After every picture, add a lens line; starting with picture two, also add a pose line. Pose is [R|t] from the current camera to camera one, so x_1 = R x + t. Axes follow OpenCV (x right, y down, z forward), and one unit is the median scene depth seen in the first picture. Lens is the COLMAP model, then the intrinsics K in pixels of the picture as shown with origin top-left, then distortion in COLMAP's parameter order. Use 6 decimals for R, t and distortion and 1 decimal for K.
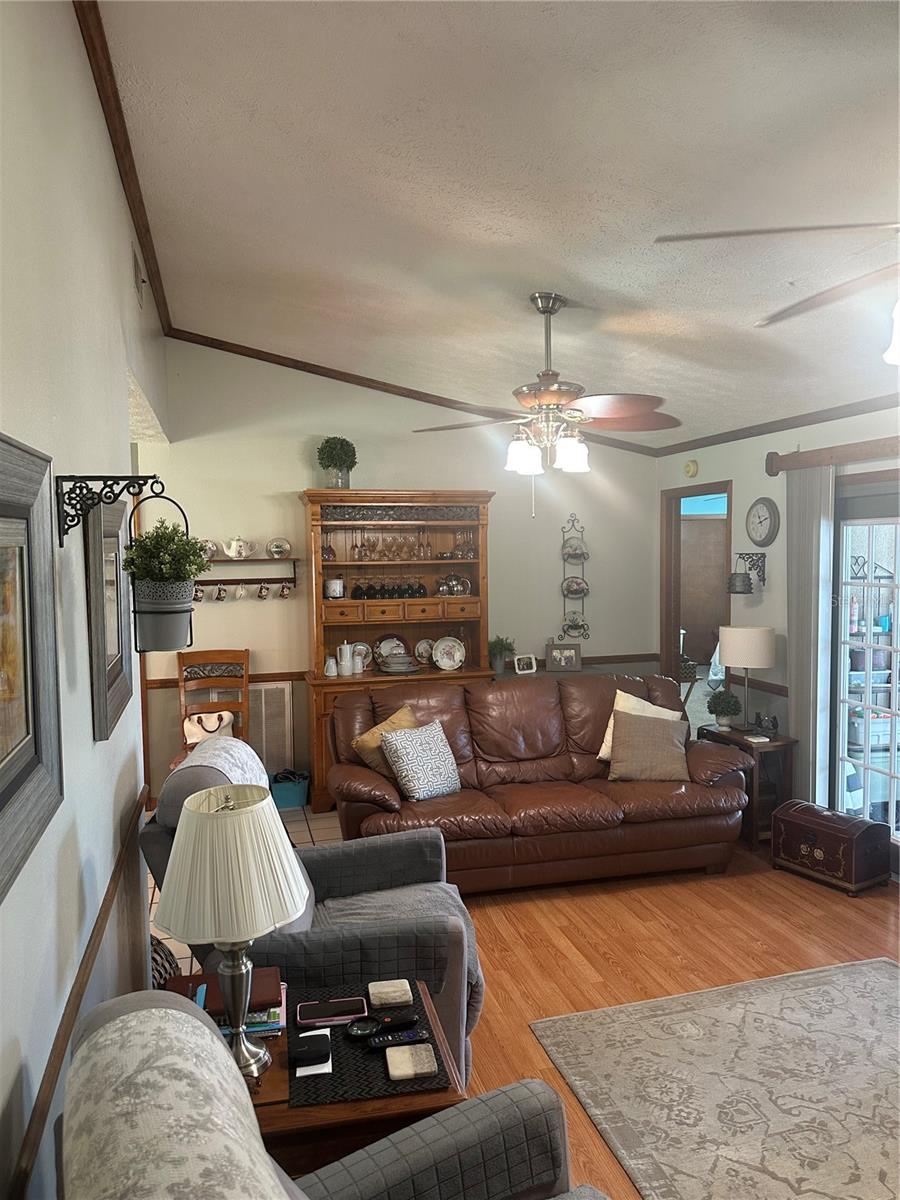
lens RADIAL K [[851.3, 0, 448.4], [0, 851.3, 601.3], [0, 0, 1]] dist [0.049659, -0.061926]
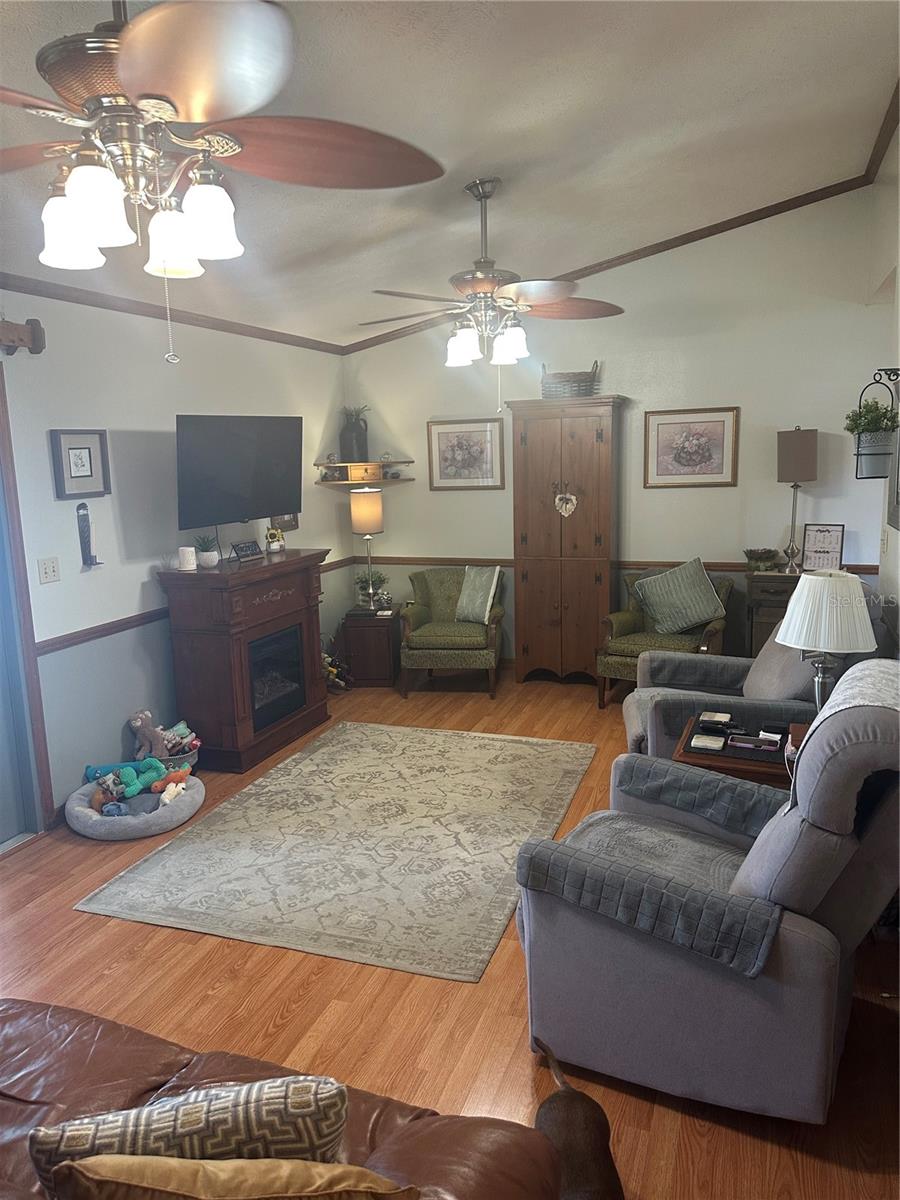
lens RADIAL K [[851.3, 0, 450.3], [0, 851.3, 601.4], [0, 0, 1]] dist [0.049659, -0.061926]
pose [[-0.823612, -0.069273, 0.562908, -0.385406], [0.067370, 0.973536, 0.218378, -0.089130], [-0.563138, 0.217782, -0.797149, 1.783986]]
